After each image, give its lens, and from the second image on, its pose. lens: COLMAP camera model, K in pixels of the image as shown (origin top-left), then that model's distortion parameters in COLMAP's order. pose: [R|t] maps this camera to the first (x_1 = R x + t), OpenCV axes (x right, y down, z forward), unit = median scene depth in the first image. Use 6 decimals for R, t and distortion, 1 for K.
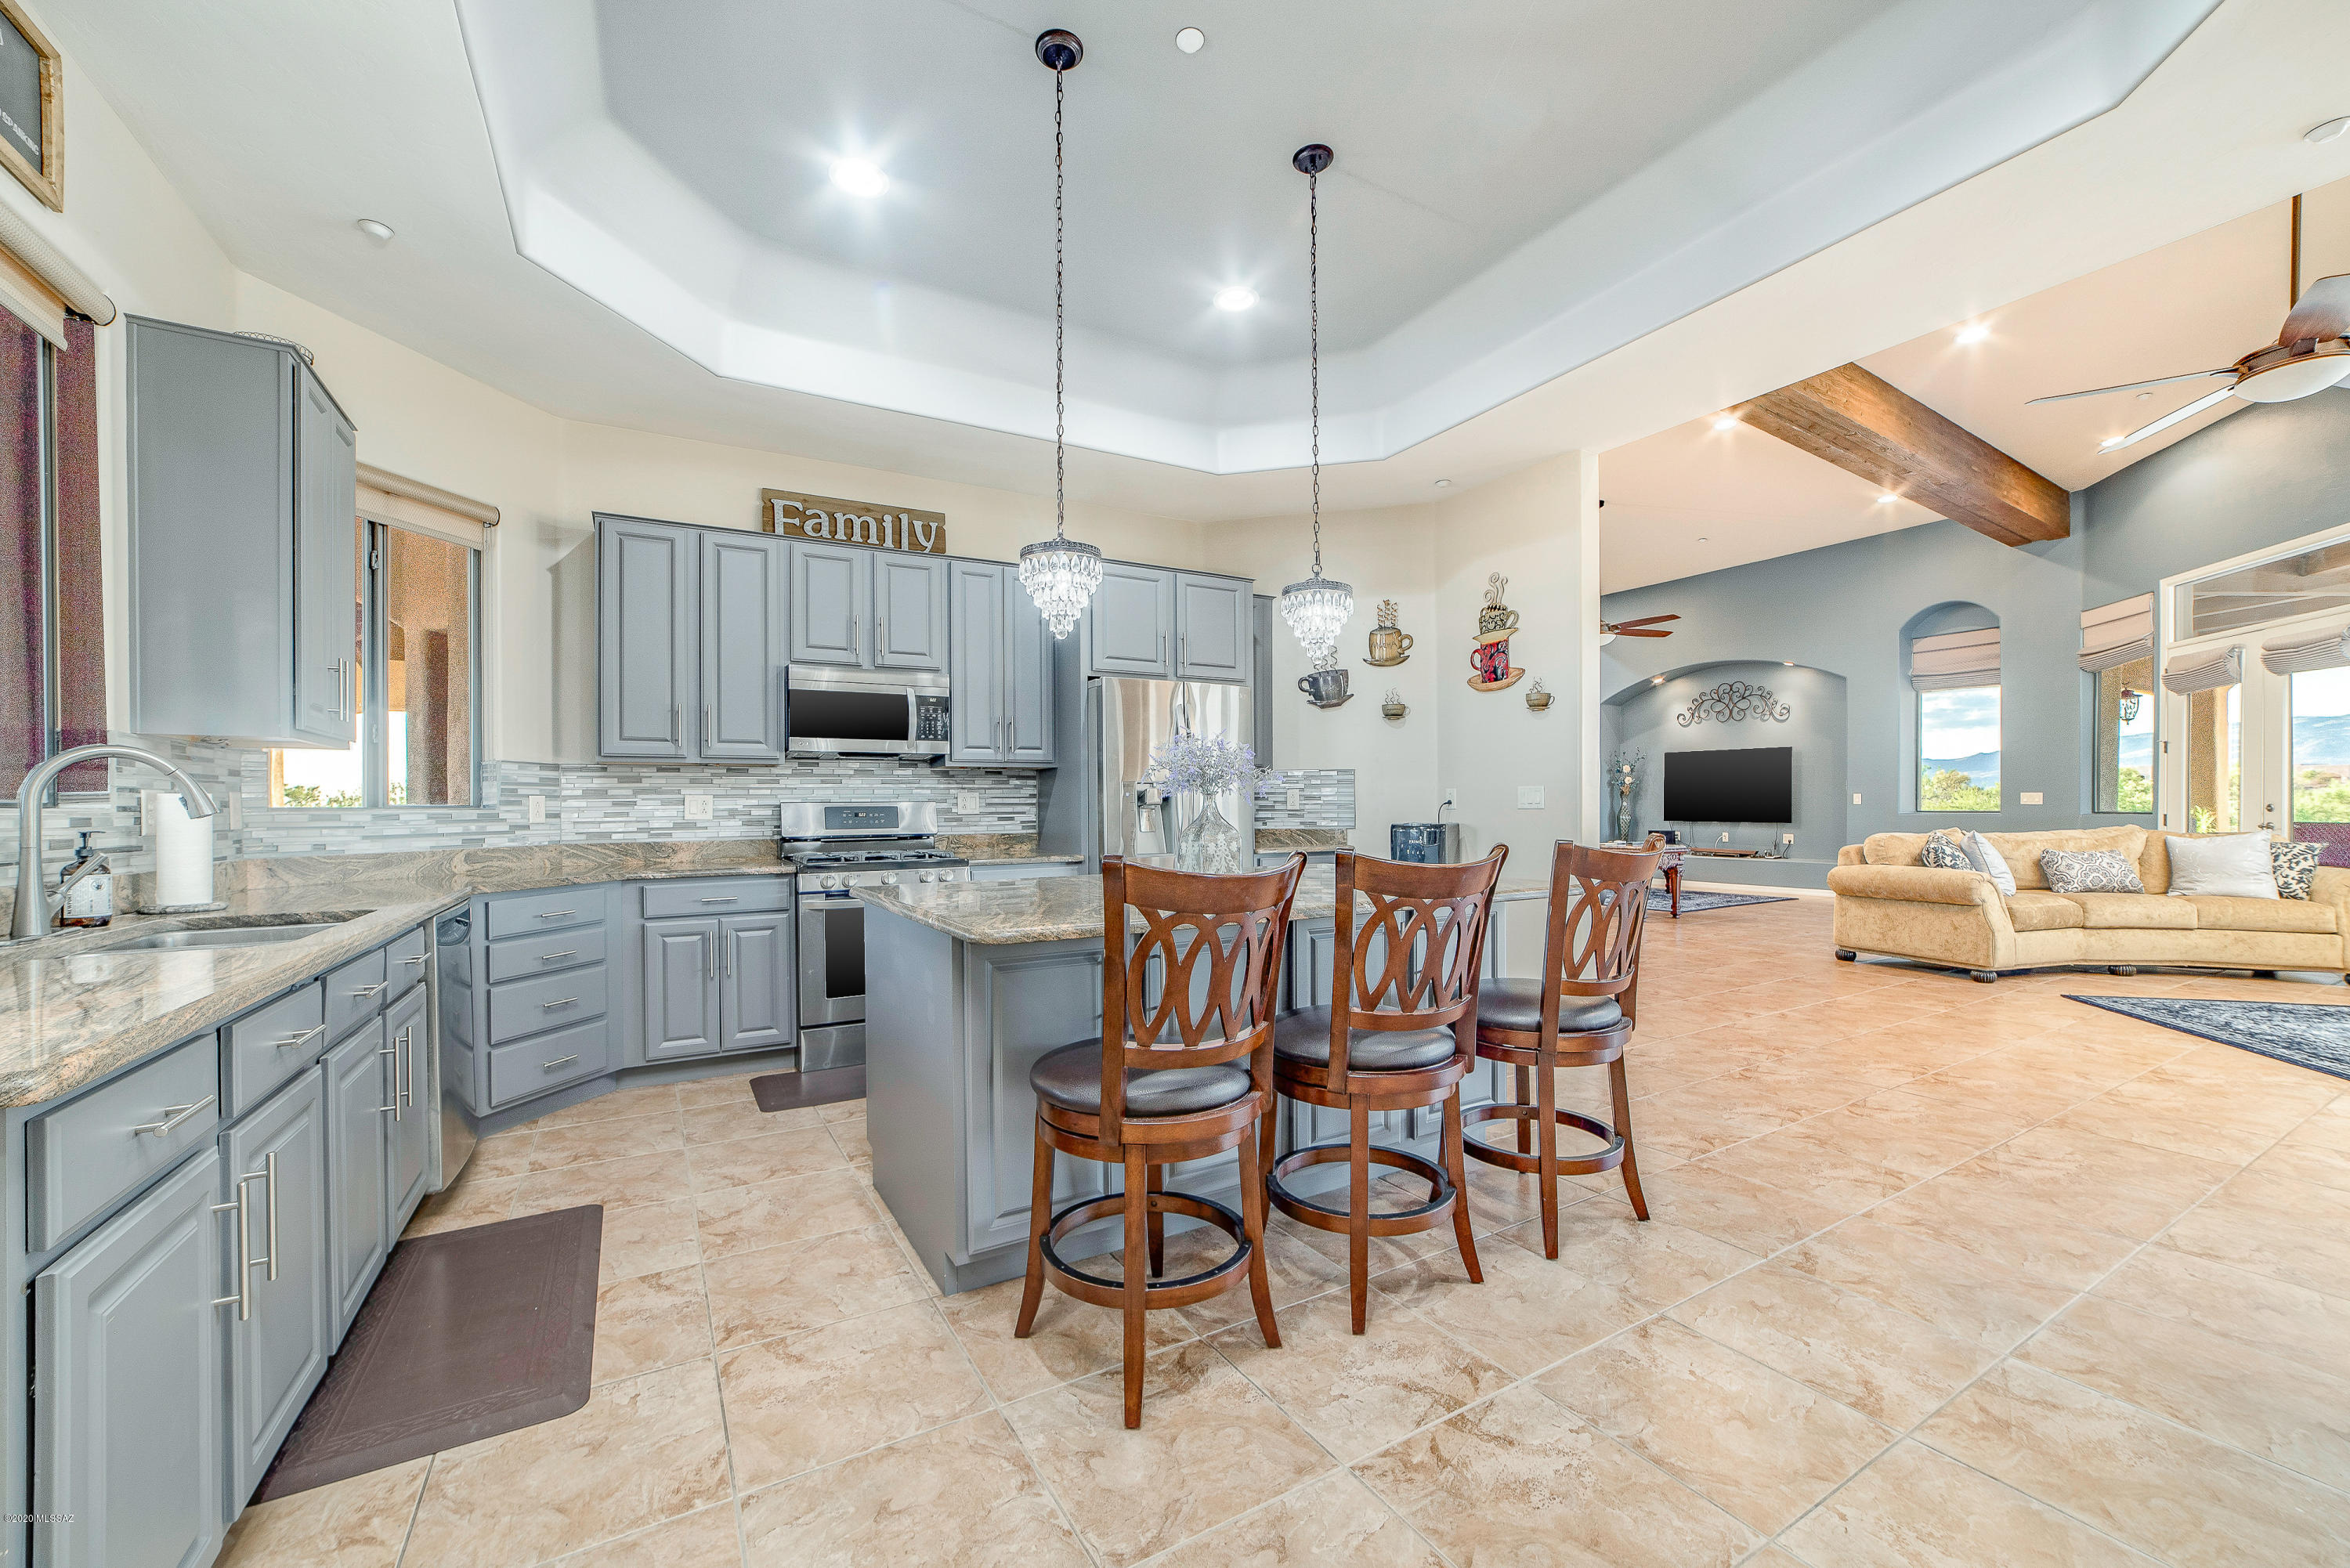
lens RADIAL K [[919.1, 0, 1159.7], [0, 919.1, 810.3], [0, 0, 1]] dist [-0.022632, 0.007931]
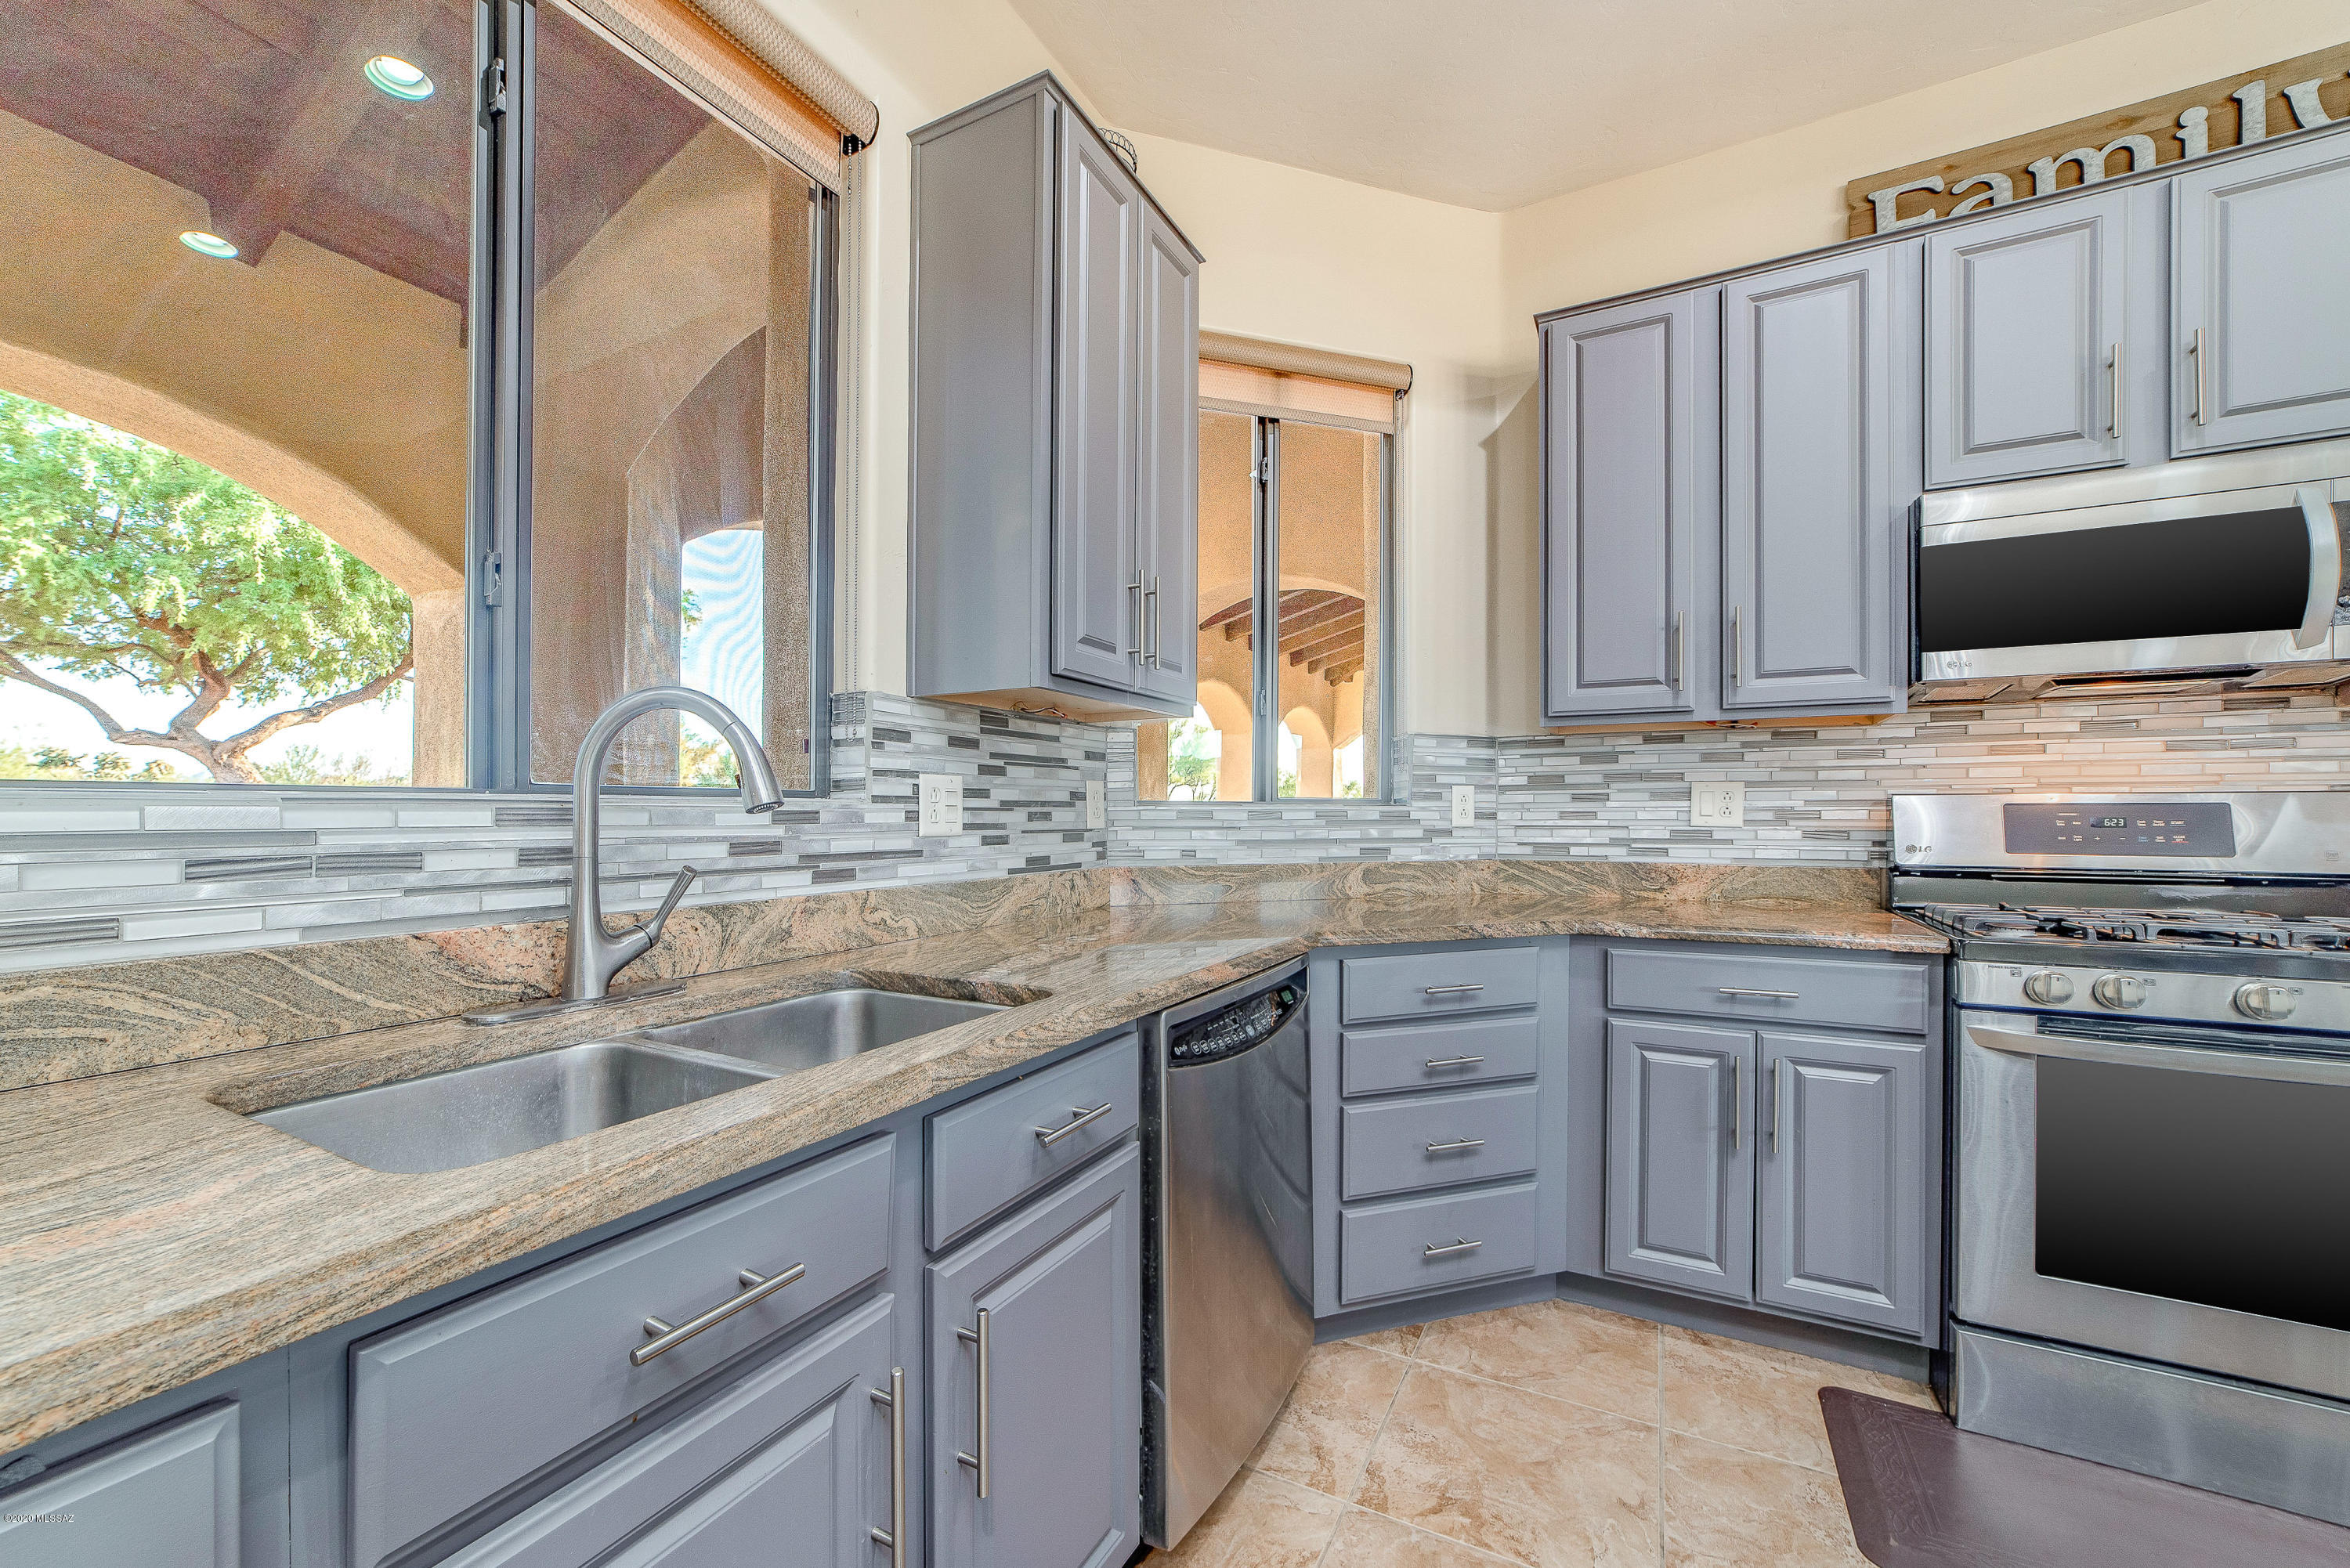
lens RADIAL K [[919.1, 0, 1159.7], [0, 919.1, 810.3], [0, 0, 1]] dist [-0.022632, 0.007931]
pose [[0.525748, 0.006918, -0.850612, -0.226668], [-0.008410, 0.999960, 0.002935, 0.001926], [0.850599, 0.005610, 0.525785, 0.452159]]
